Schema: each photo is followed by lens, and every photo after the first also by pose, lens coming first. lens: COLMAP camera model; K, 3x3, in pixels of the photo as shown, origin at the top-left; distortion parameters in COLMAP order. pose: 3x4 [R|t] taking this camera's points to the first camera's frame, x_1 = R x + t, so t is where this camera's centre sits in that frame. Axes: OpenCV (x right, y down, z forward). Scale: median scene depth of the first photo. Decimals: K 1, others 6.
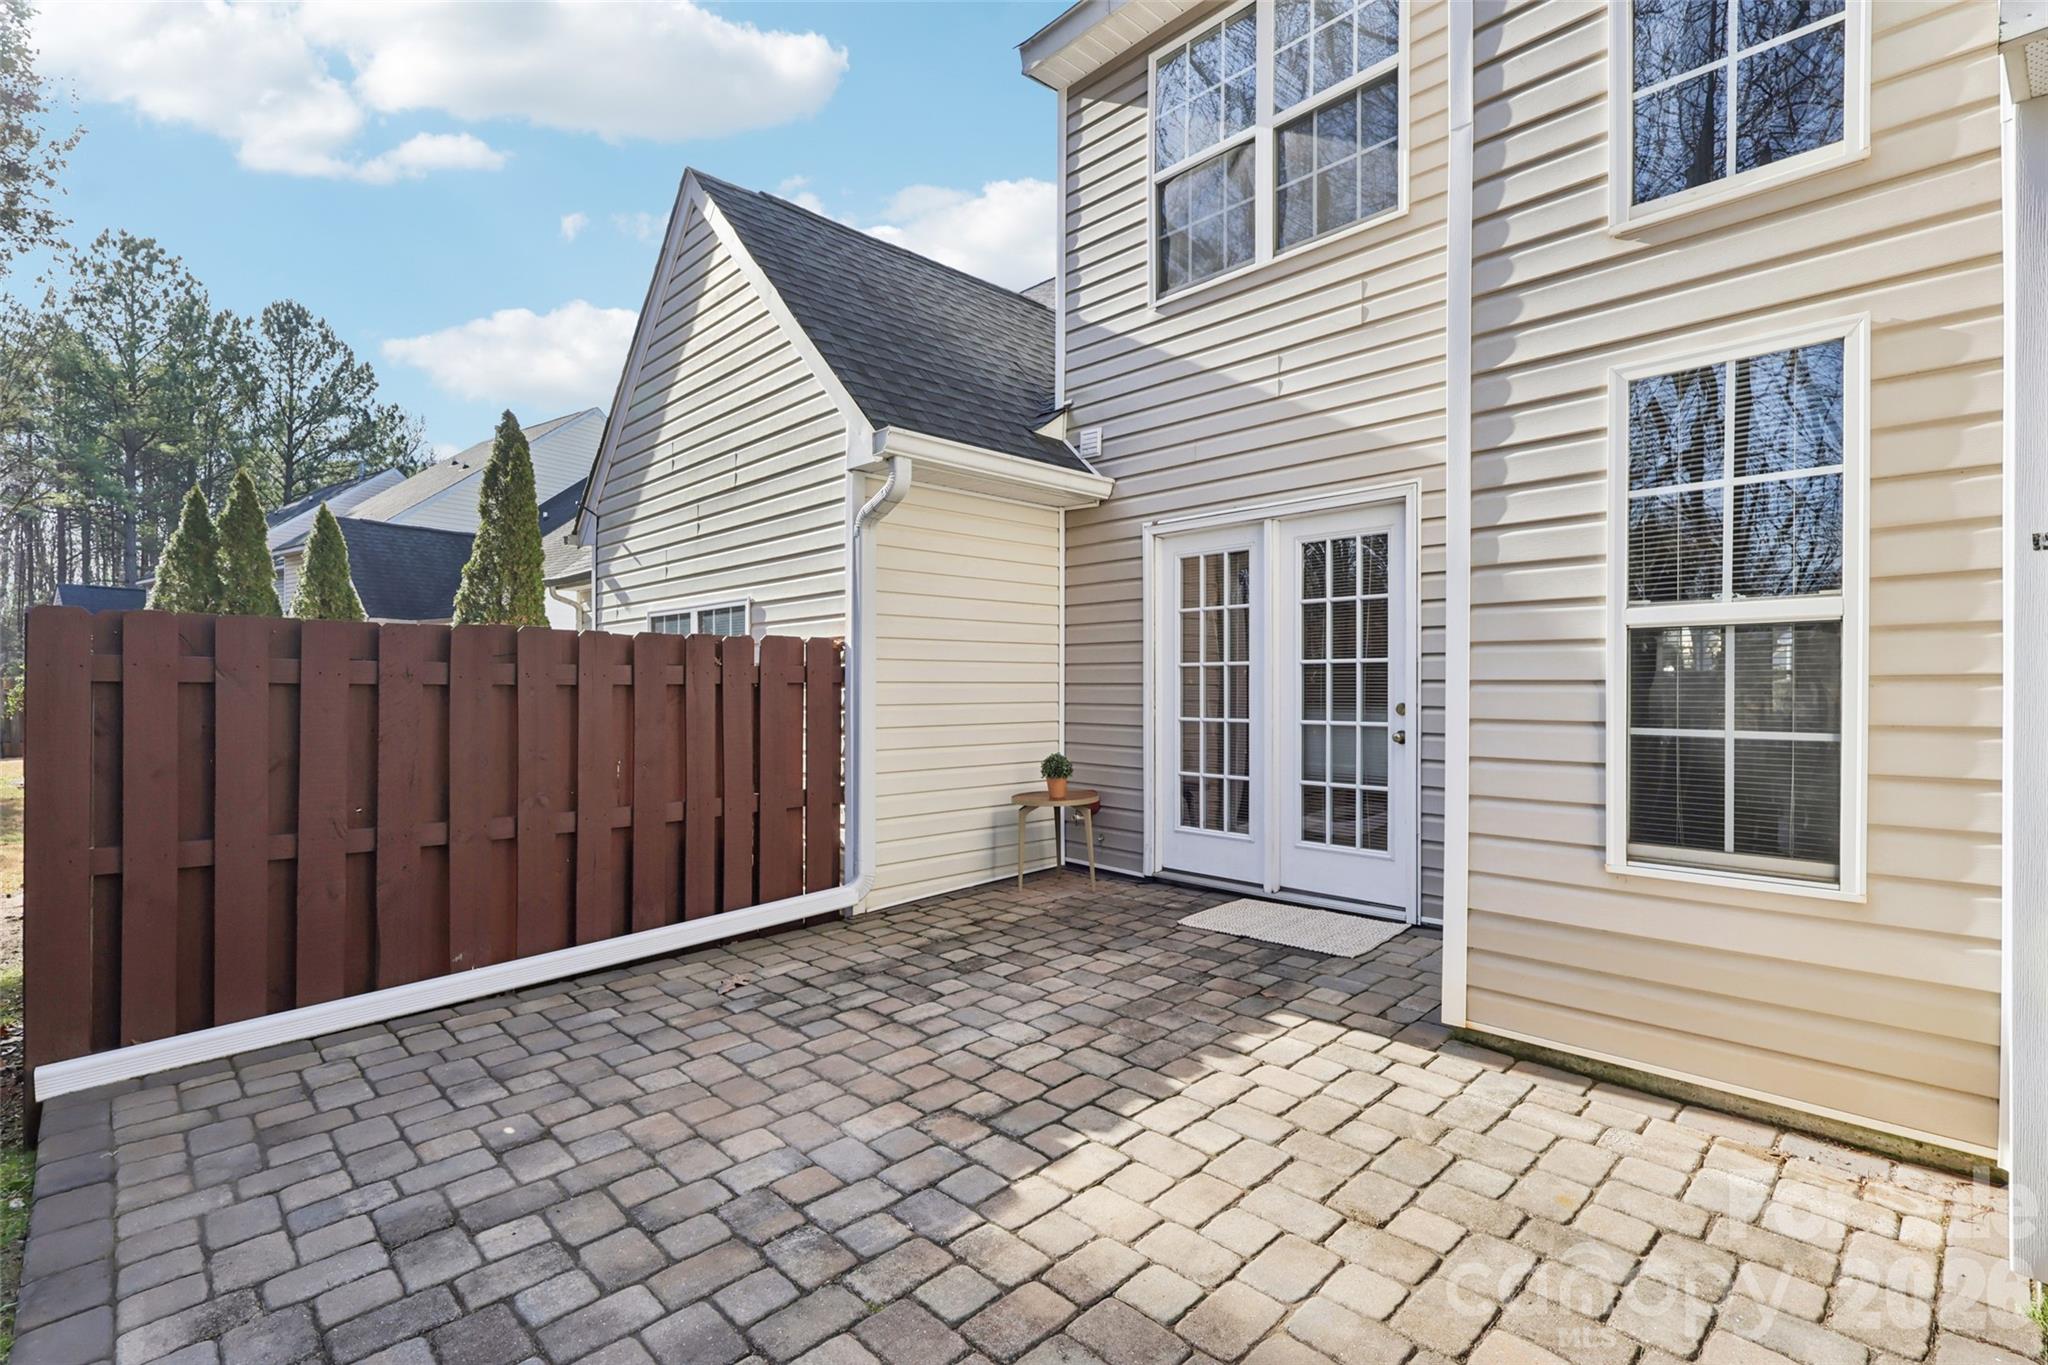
lens RADIAL K [[950.4, 0, 1022.8], [0, 950.4, 685.8], [0, 0, 1]] dist [-0.000140, 0.000276]
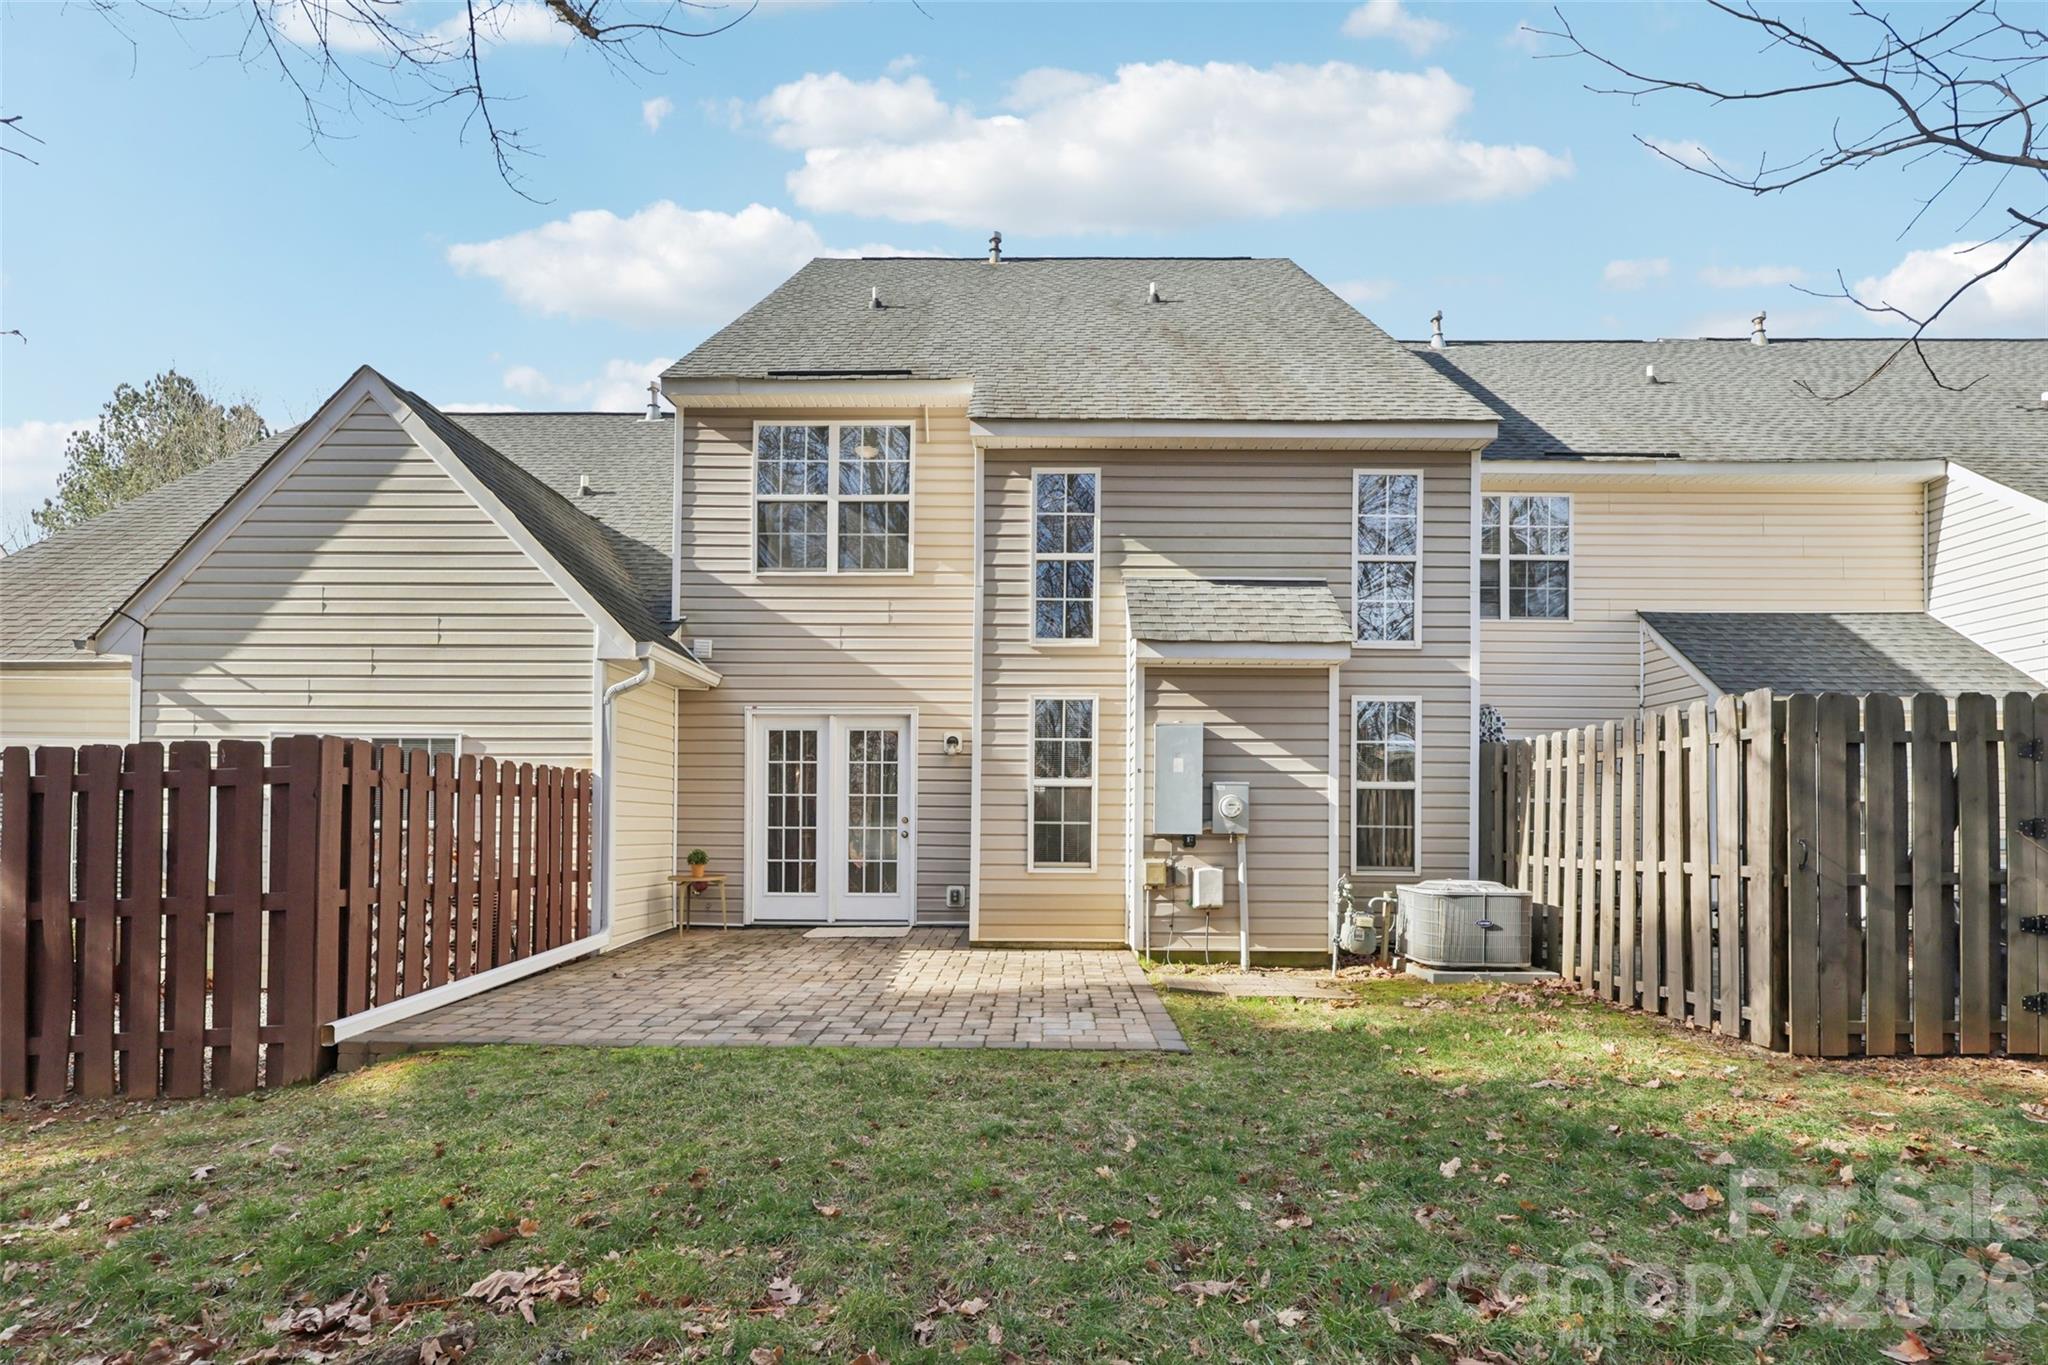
lens RADIAL K [[950.4, 0, 1069.6], [0, 950.4, 815.3], [0, 0, 1]] dist [-0.000140, 0.000276]
pose [[0.682025, 0.013686, 0.731201, -0.779333], [-0.006450, 0.999899, -0.012699, 0.035260], [-0.731300, 0.003945, 0.682044, -0.577606]]
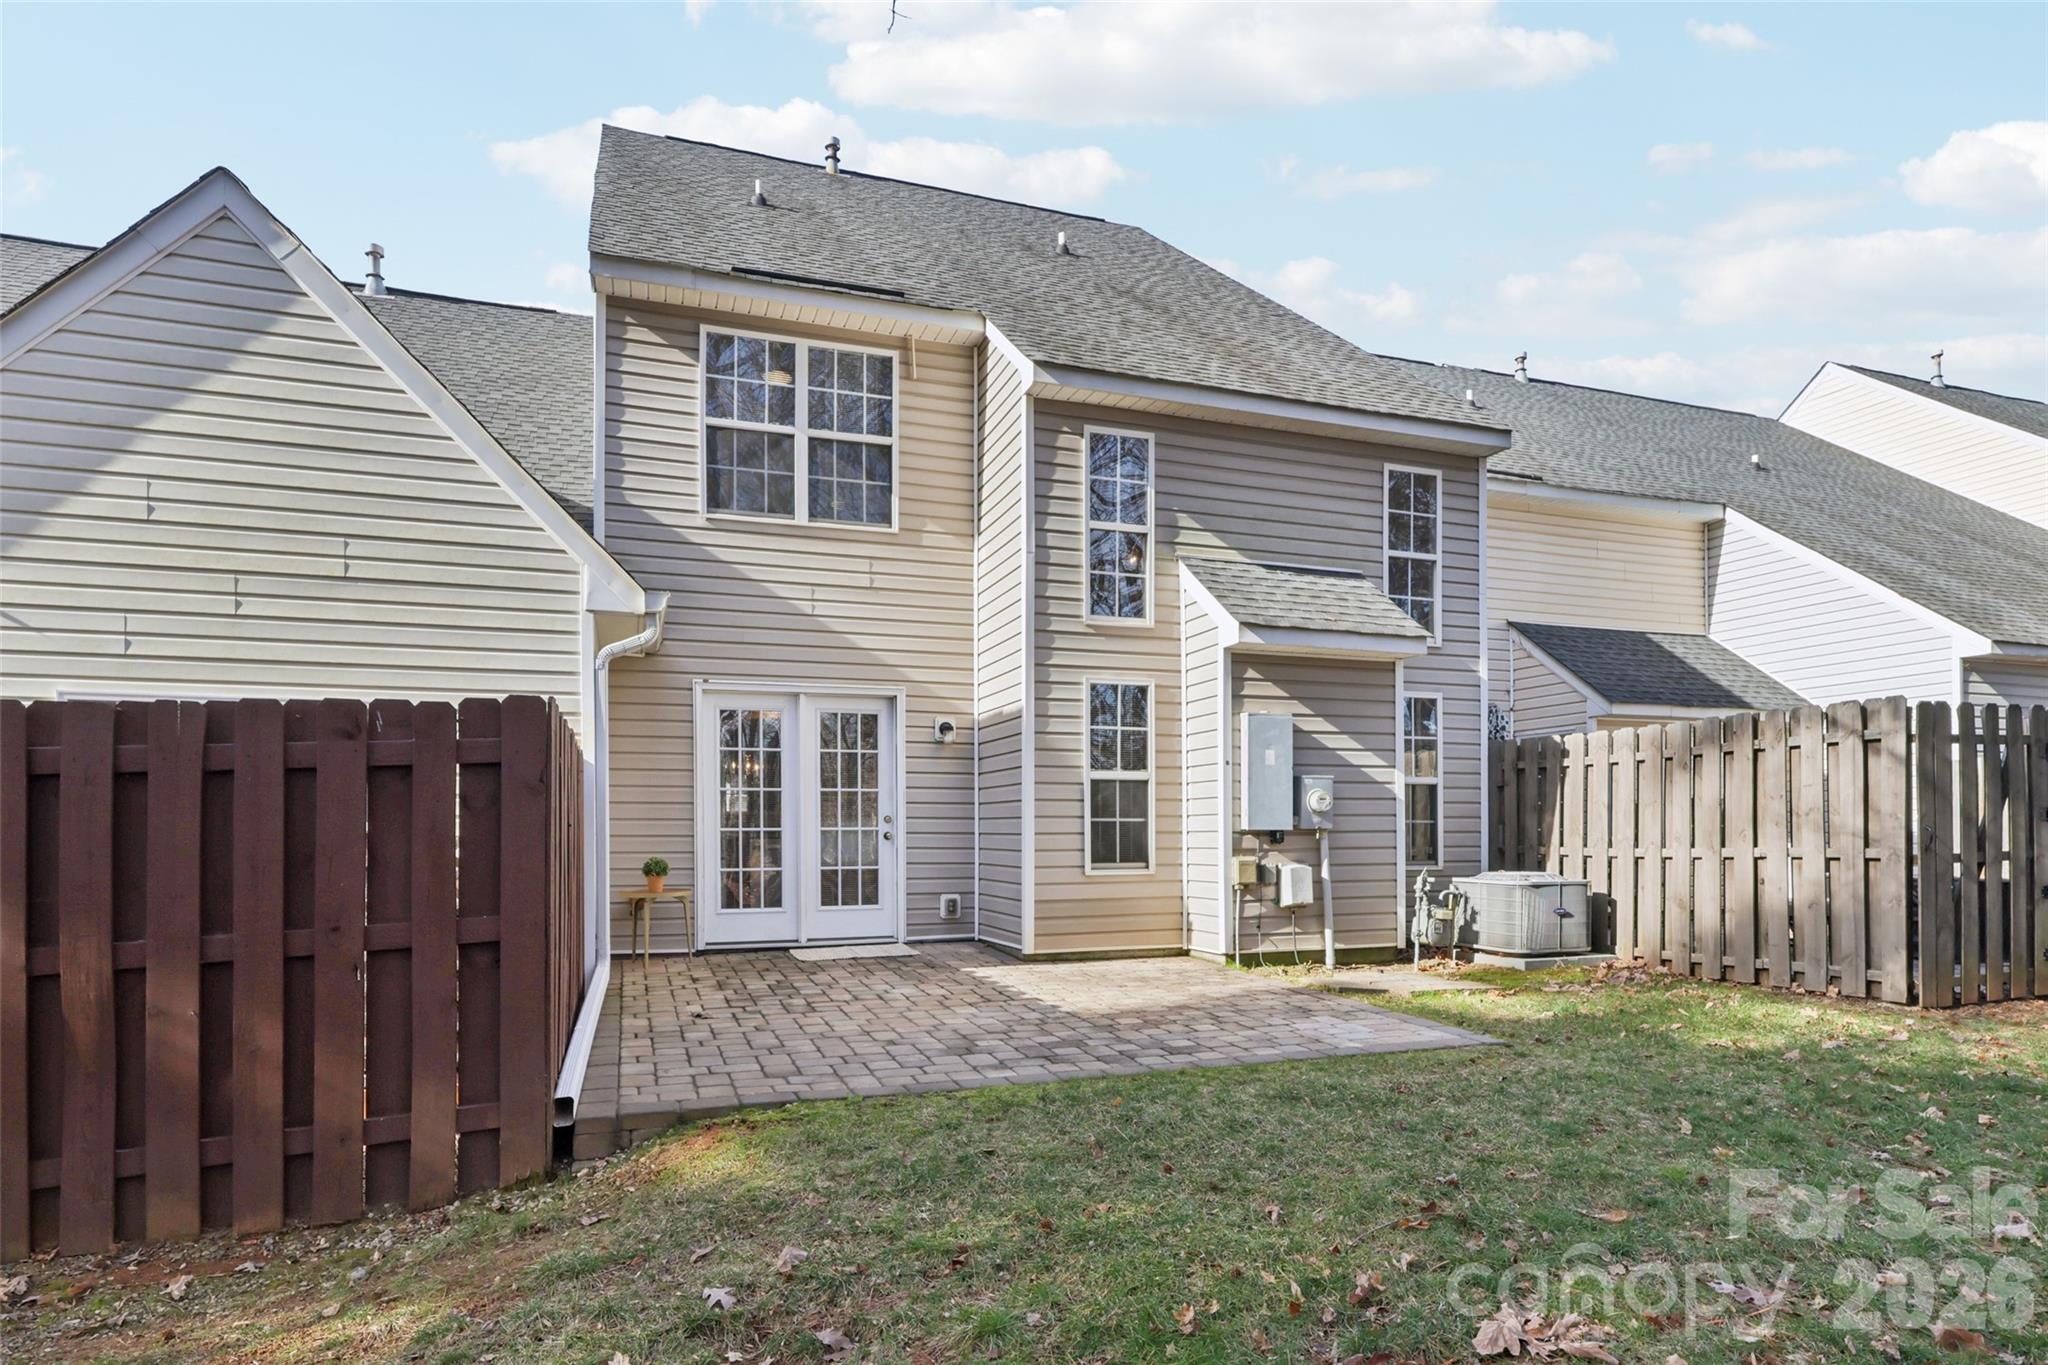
lens RADIAL K [[1046.1, 0, 1064.9], [0, 1046.1, 825.1], [0, 0, 1]] dist [-0.000303, -0.000157]
pose [[0.408249, 0.004683, 0.912859, -1.119308], [0.004747, 0.999962, -0.007253, 0.047241], [-0.912858, 0.007295, 0.408211, -0.049167]]
